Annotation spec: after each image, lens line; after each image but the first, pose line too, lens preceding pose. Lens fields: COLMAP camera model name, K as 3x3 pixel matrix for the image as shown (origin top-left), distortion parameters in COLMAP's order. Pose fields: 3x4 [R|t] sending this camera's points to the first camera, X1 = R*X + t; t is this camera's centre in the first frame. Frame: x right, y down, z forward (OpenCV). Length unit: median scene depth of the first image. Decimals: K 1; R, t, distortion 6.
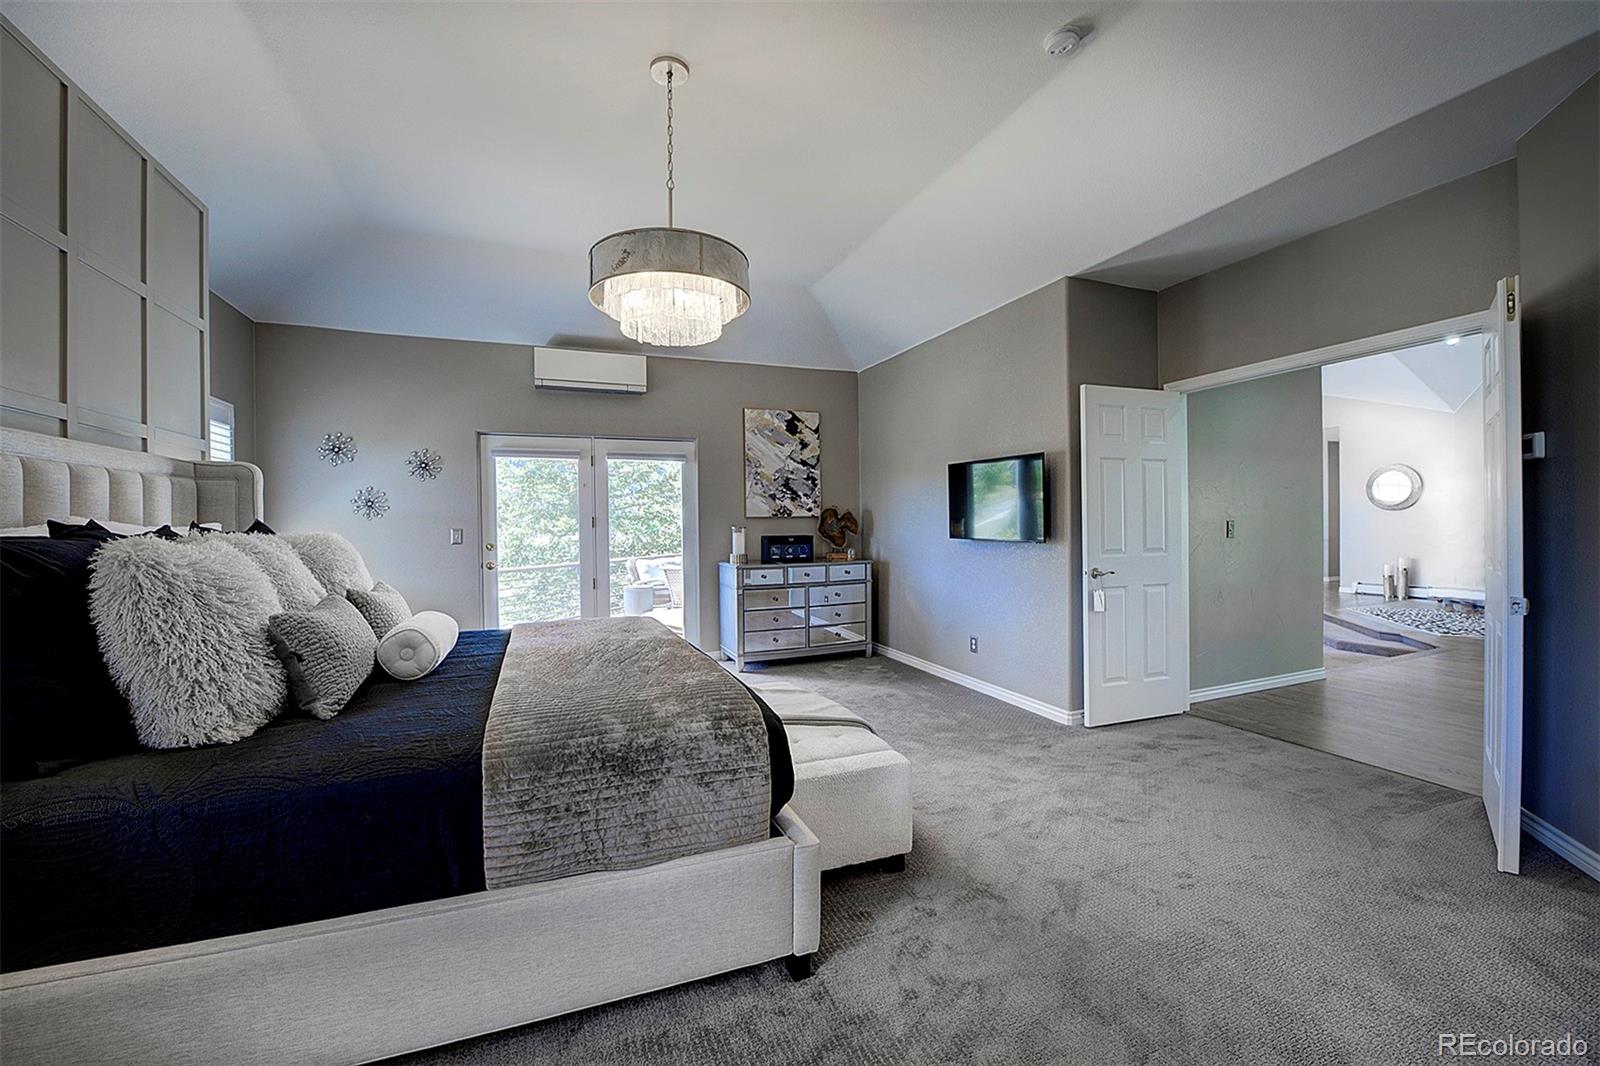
lens RADIAL K [[638.2, 0, 805.9], [0, 638.2, 531.0], [0, 0, 1]] dist [-0.024970, 0.000822]
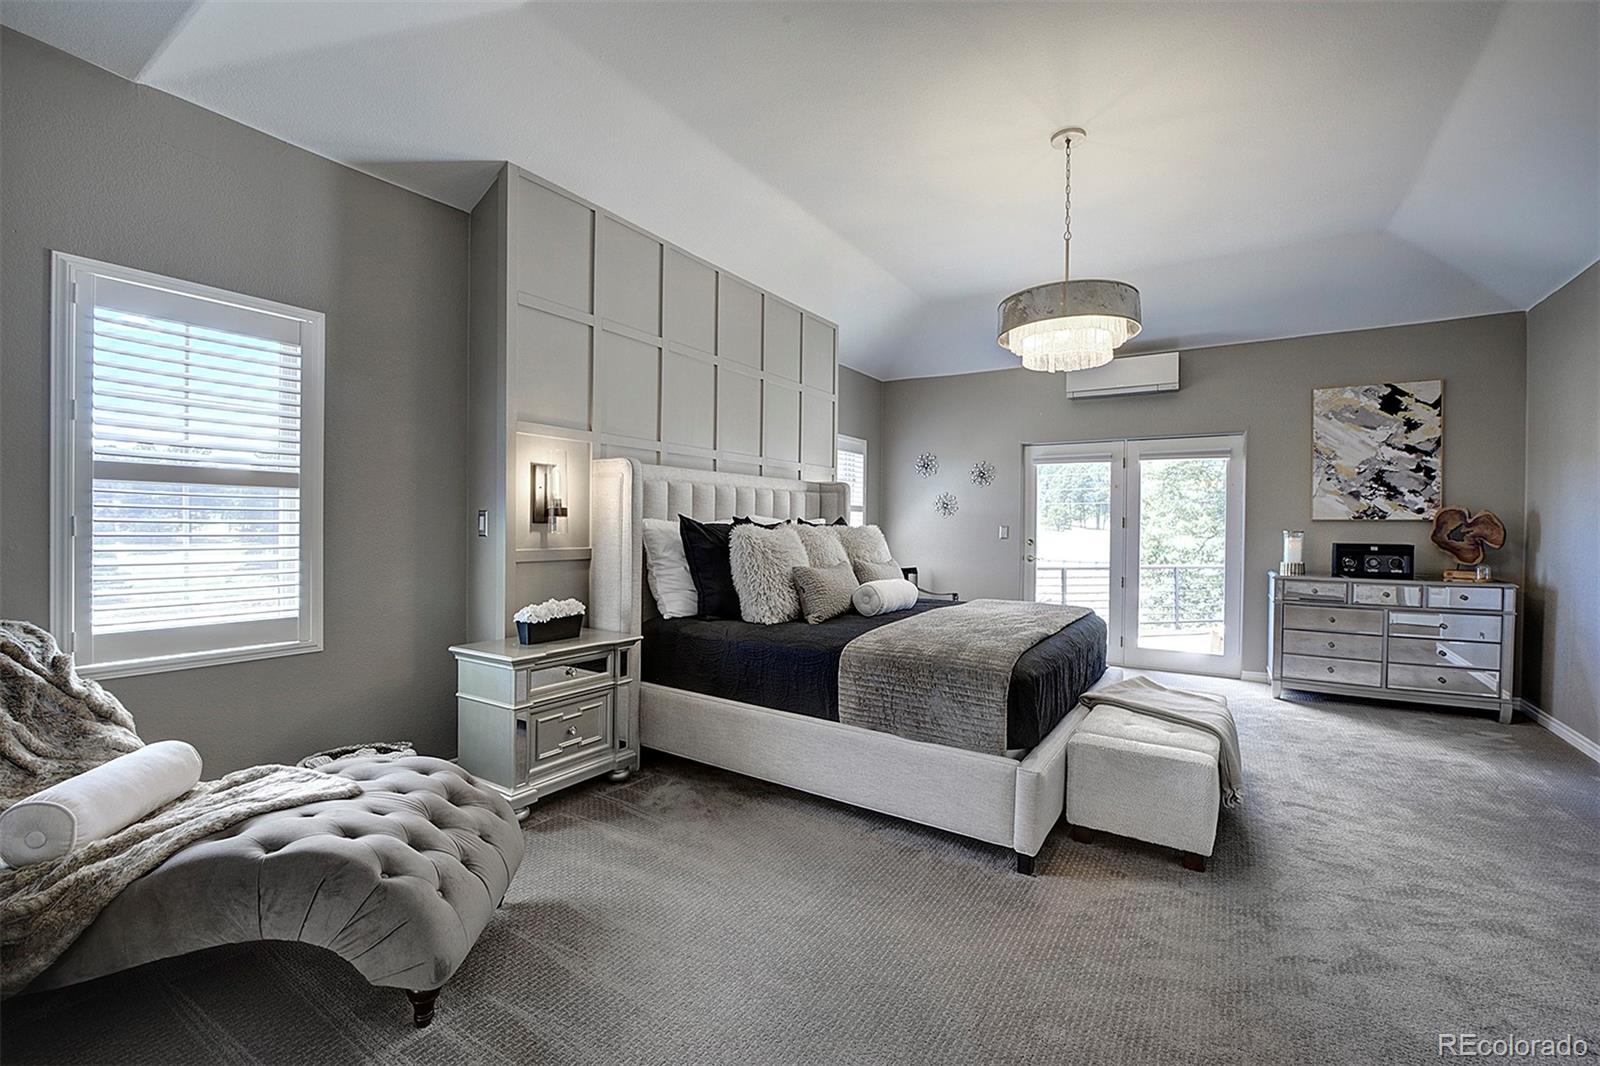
lens RADIAL K [[690.6, 0, 800.0], [0, 690.6, 533.0], [0, 0, 1]] dist [-0.021019, 0.000151]
pose [[0.569876, 0.029159, -0.821213, 0.265130], [-0.026106, 0.999508, 0.017374, -0.002370], [0.821316, 0.011538, 0.570357, -0.060276]]
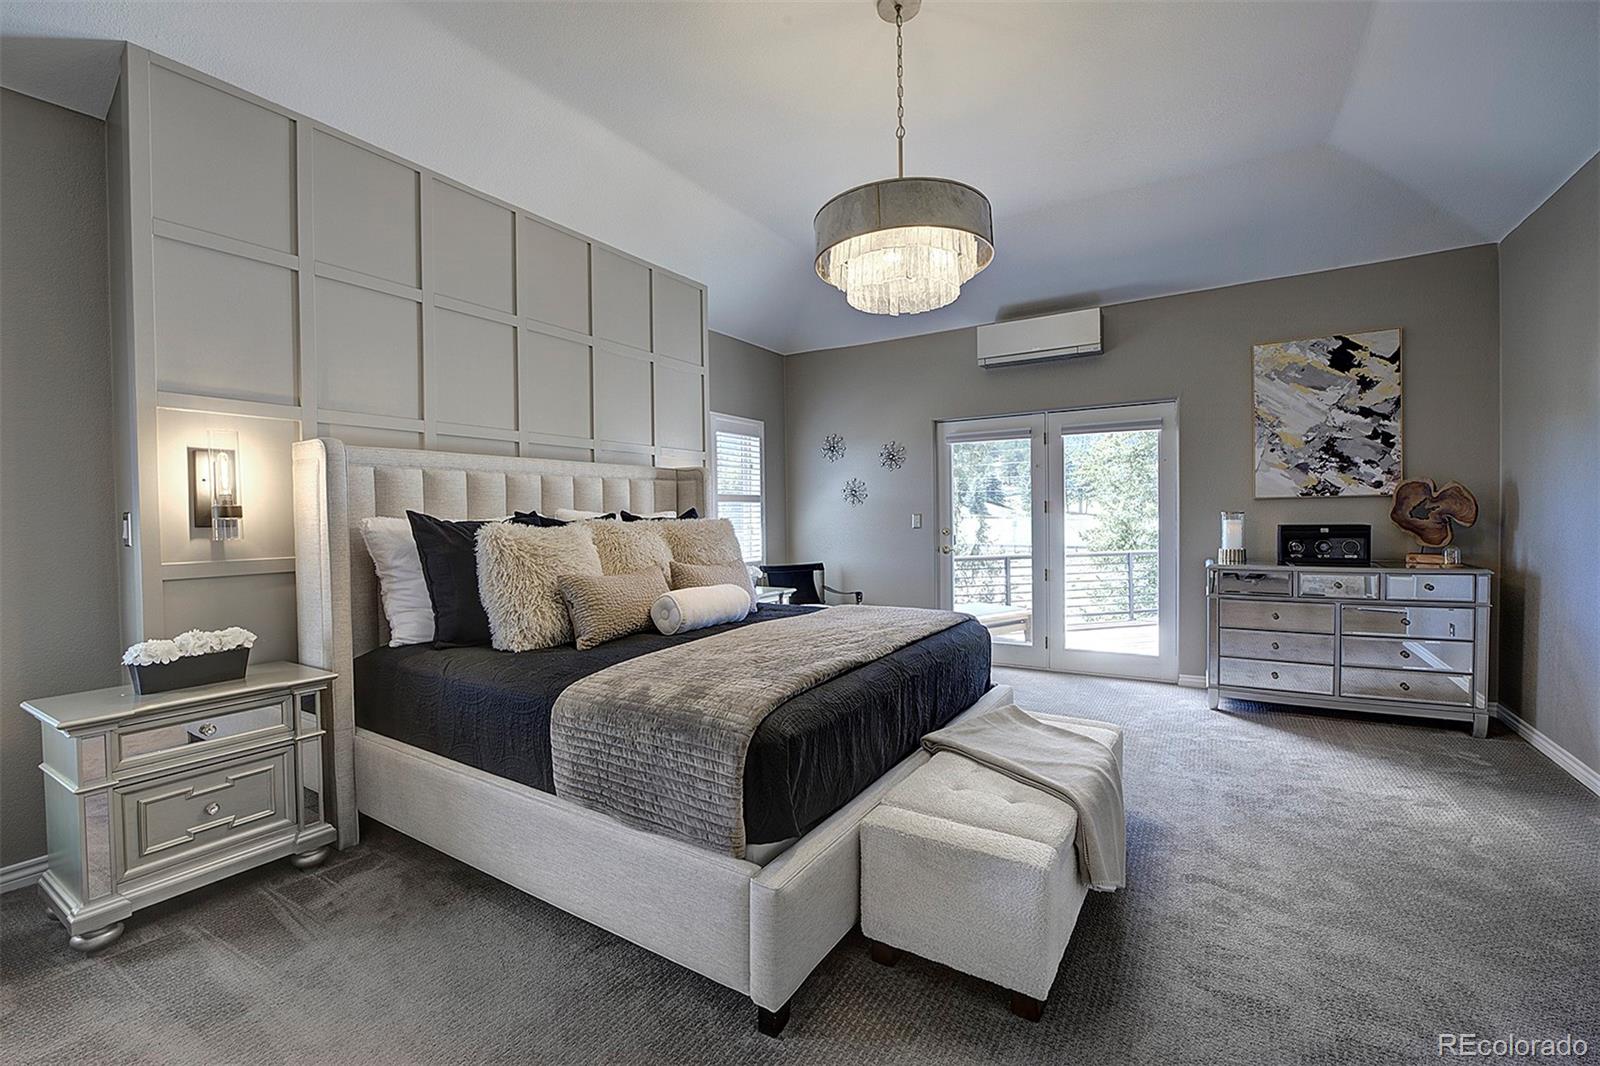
lens RADIAL K [[679.0, 0, 803.5], [0, 679.0, 532.8], [0, 0, 1]] dist [-0.022332, 0.000449]
pose [[0.582082, 0.024326, -0.812766, 0.231598], [-0.001375, 0.999580, 0.028932, -0.004008], [0.813129, -0.015723, 0.581871, 0.153974]]
